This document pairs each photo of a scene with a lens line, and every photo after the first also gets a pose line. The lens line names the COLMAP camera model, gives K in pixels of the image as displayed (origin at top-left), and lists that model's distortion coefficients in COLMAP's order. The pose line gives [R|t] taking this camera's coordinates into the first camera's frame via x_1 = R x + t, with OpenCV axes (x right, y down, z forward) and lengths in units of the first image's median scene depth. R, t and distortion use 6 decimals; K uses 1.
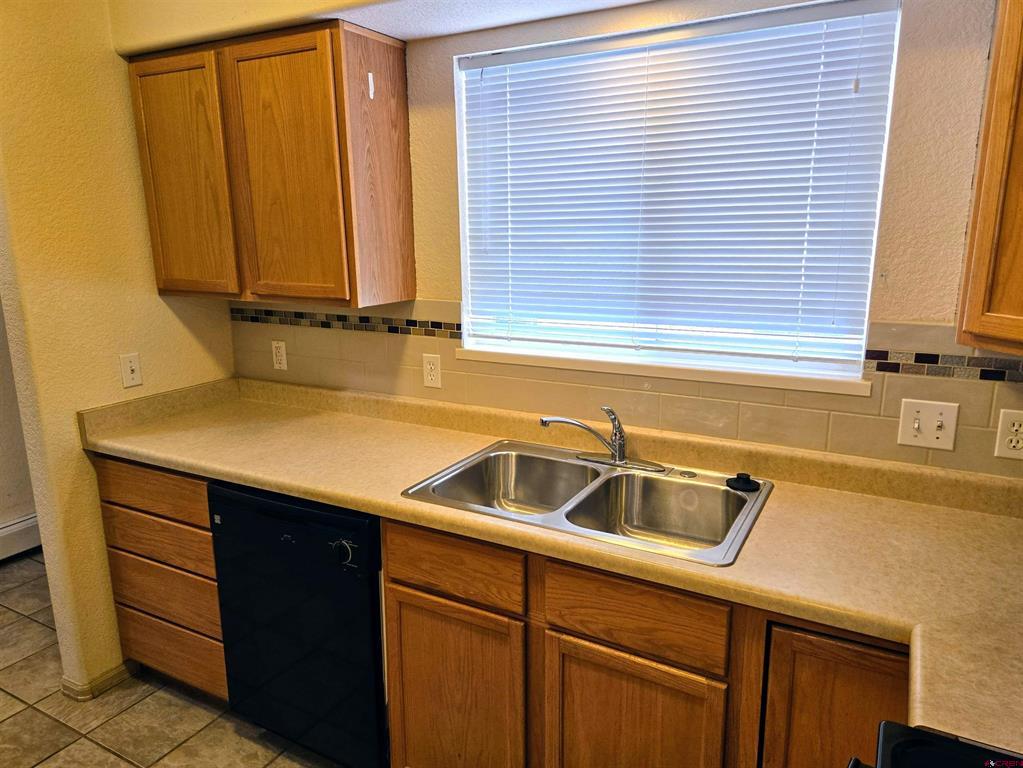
lens RADIAL K [[687.8, 0, 511.0], [0, 687.8, 381.5], [0, 0, 1]] dist [0.061781, -0.042686]
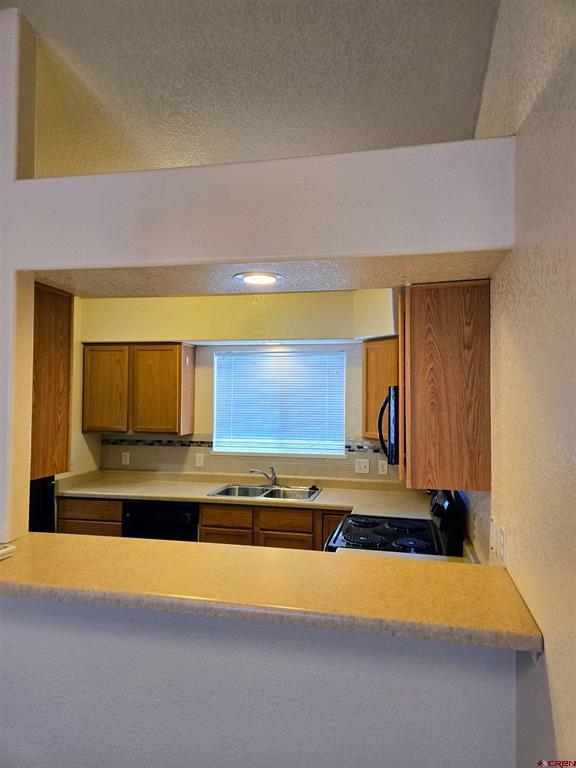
lens RADIAL K [[516.4, 0, 285.9], [0, 516.4, 381.6], [0, 0, 1]] dist [0.061781, -0.042686]
pose [[0.958945, 0.025357, 0.282456, -0.398023], [0.044535, 0.970172, -0.238290, 0.194809], [-0.280073, 0.241086, 0.929213, -1.088699]]
